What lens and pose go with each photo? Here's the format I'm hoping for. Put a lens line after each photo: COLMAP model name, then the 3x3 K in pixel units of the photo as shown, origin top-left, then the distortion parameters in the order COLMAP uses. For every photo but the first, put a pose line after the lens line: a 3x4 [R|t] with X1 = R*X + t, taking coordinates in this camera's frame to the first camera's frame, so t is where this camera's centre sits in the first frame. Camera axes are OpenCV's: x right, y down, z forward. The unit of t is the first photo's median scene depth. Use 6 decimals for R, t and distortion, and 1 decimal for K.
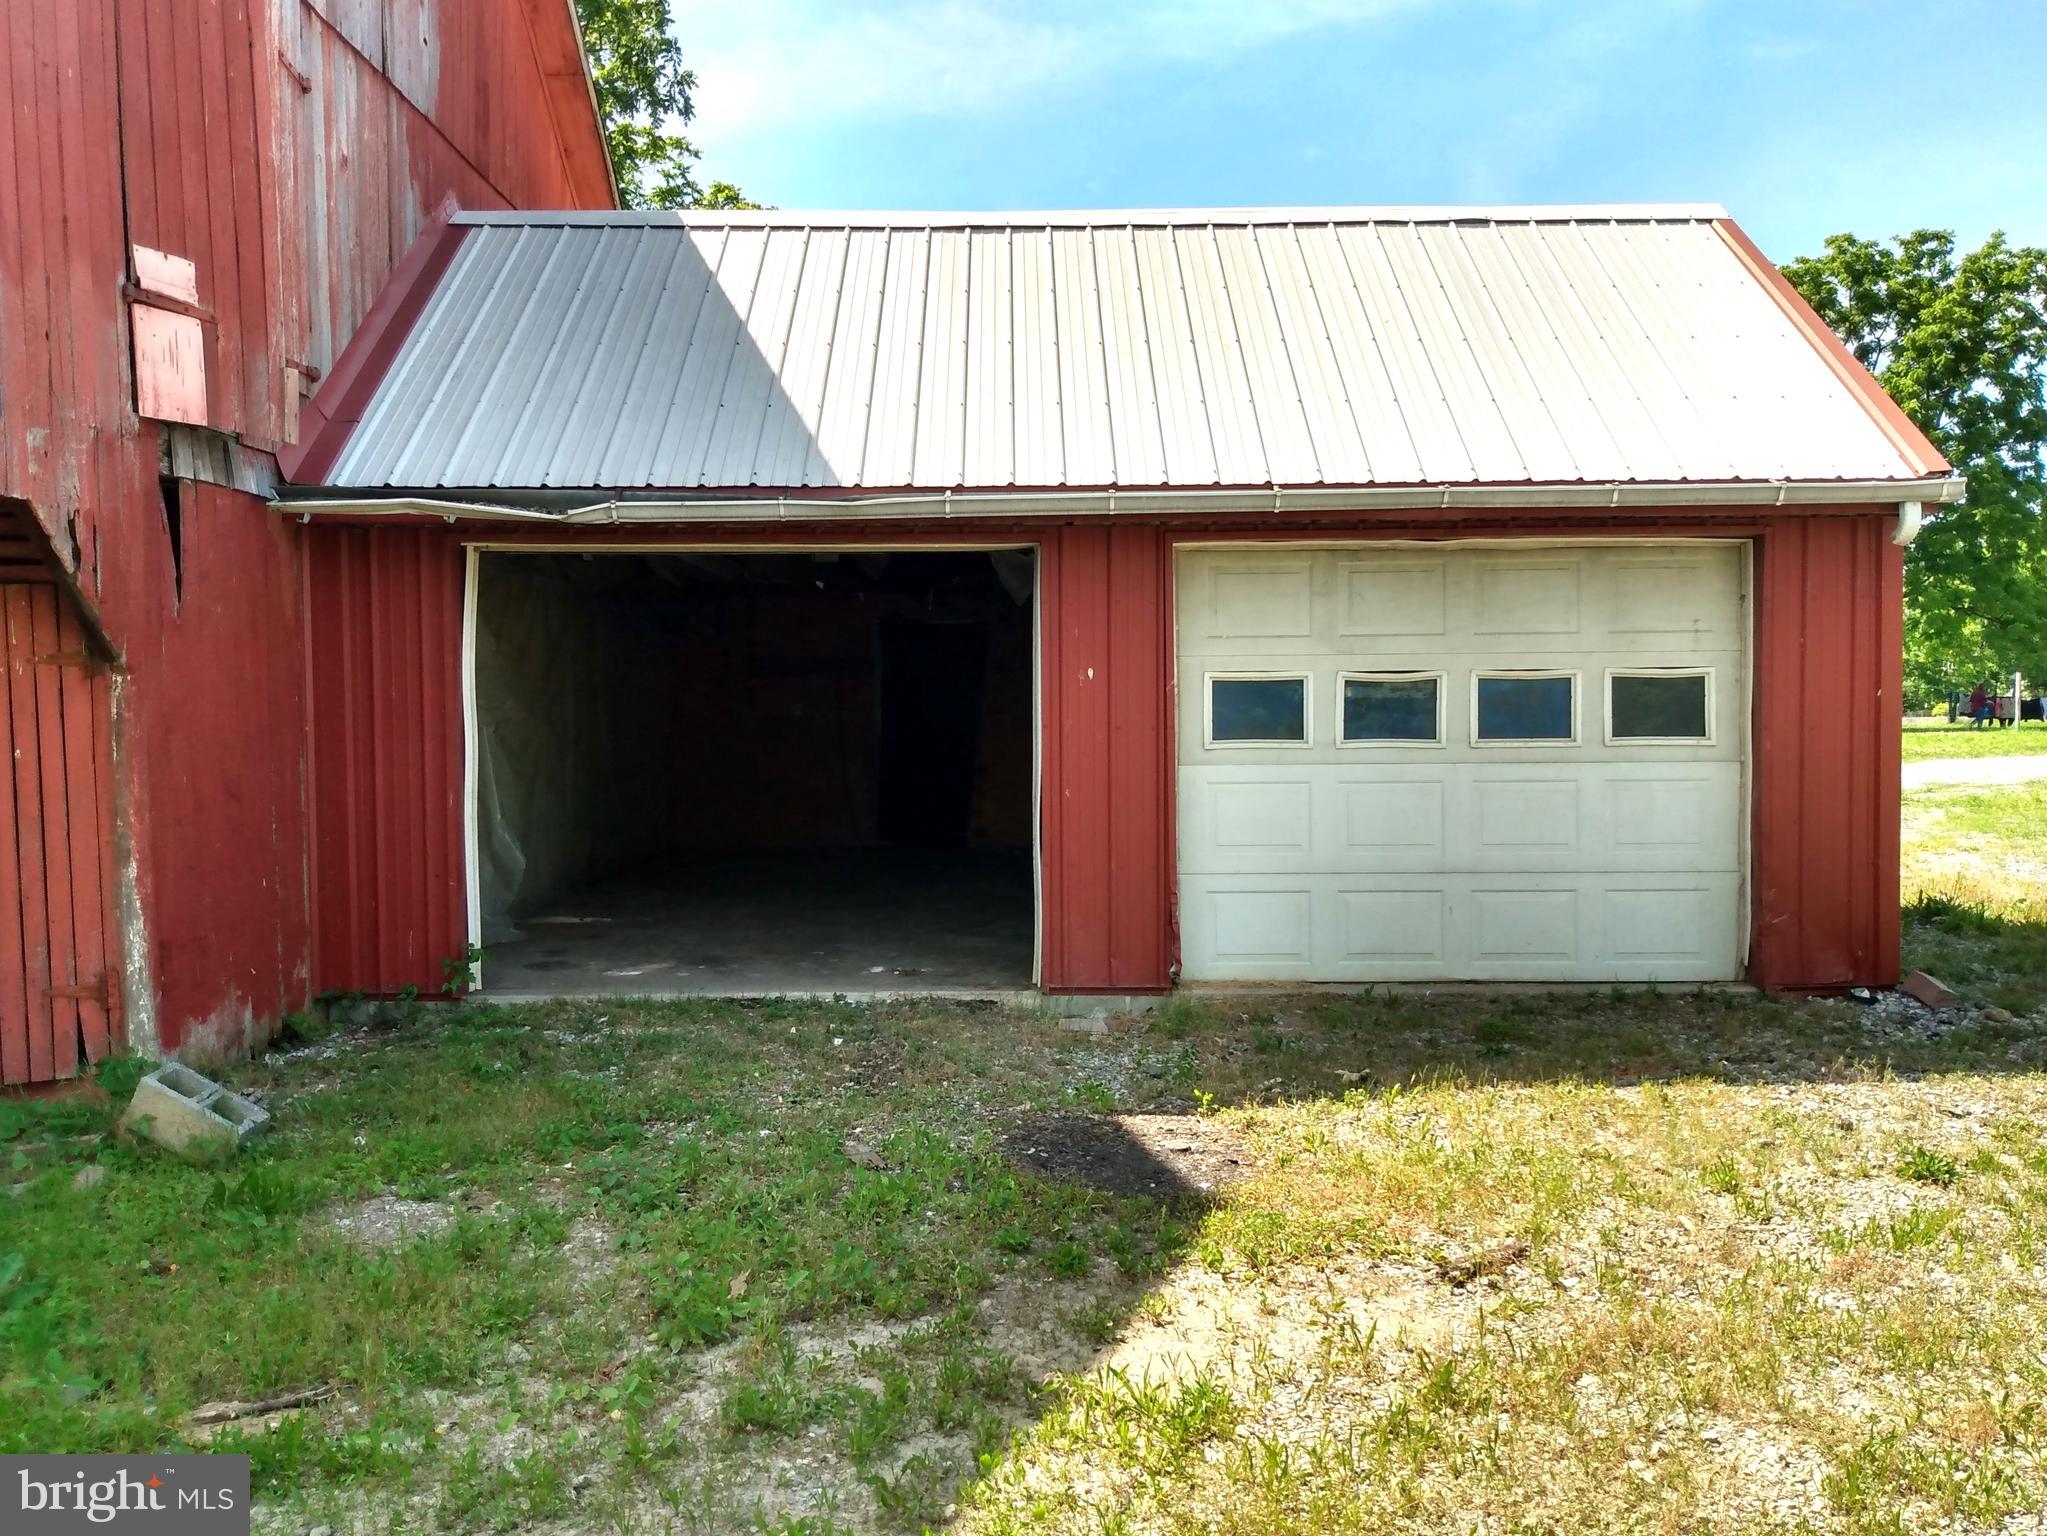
lens RADIAL K [[1599.7, 0, 1021.7], [0, 1599.7, 767.9], [0, 0, 1]] dist [0.017891, -0.026941]
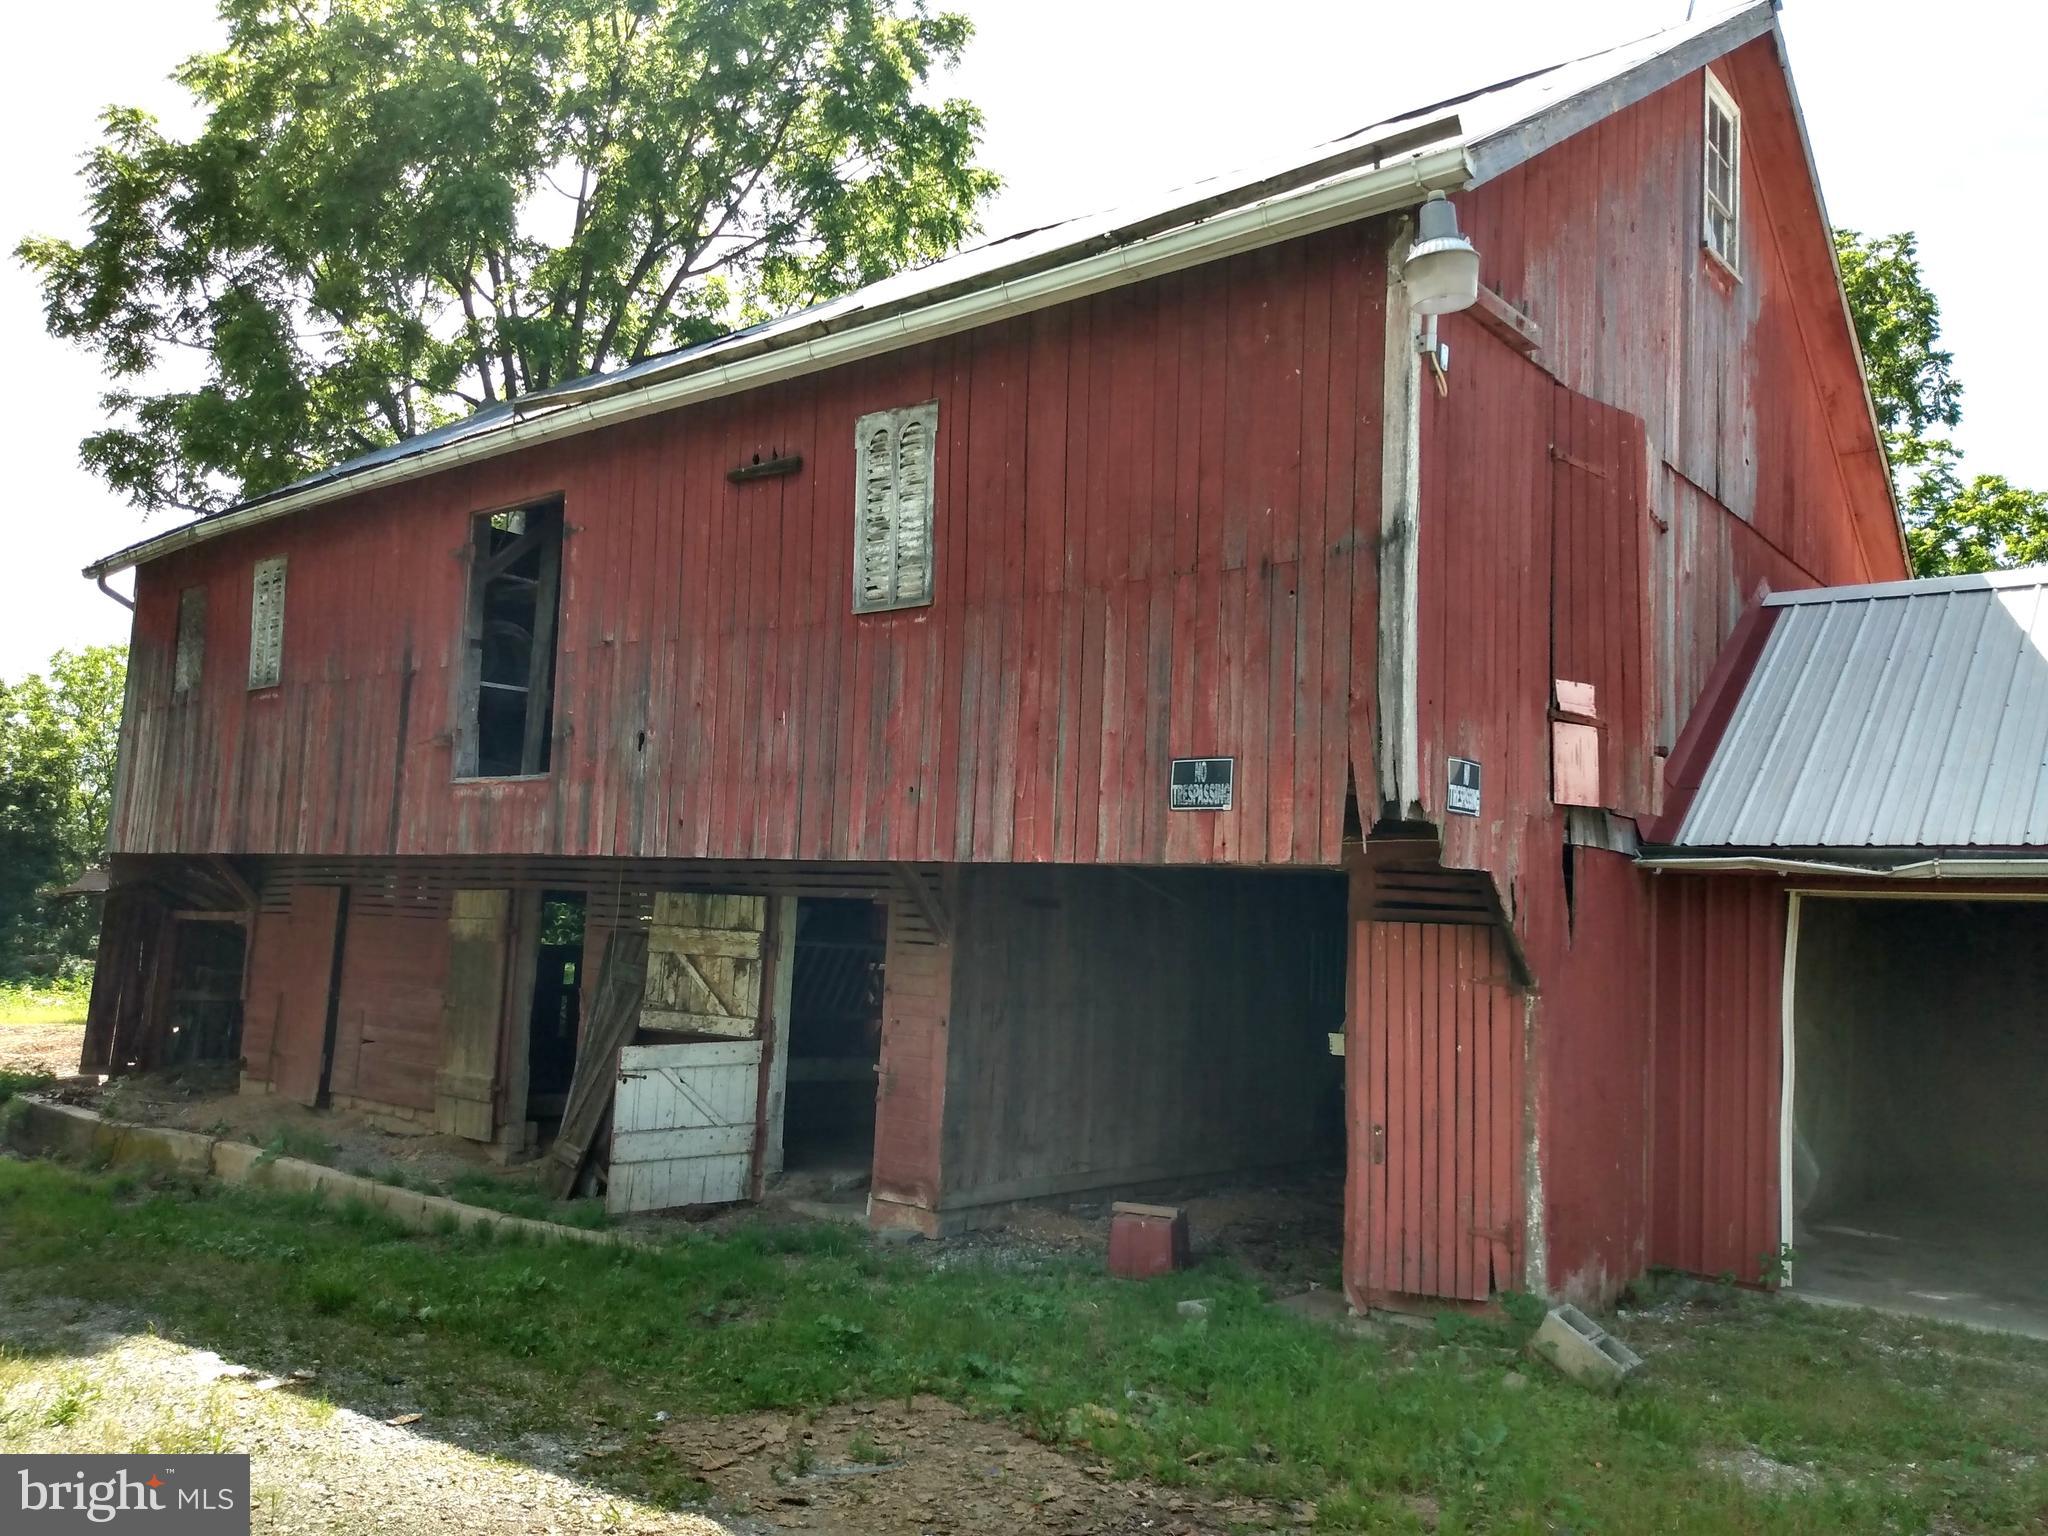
lens RADIAL K [[1600.5, 0, 1043.4], [0, 1600.5, 777.8], [0, 0, 1]] dist [0.017891, -0.026941]
pose [[0.765945, -0.021043, -0.642562, -0.011652], [-0.082481, 0.987988, -0.130675, -0.024524], [0.637594, 0.153089, 0.755009, -0.246605]]
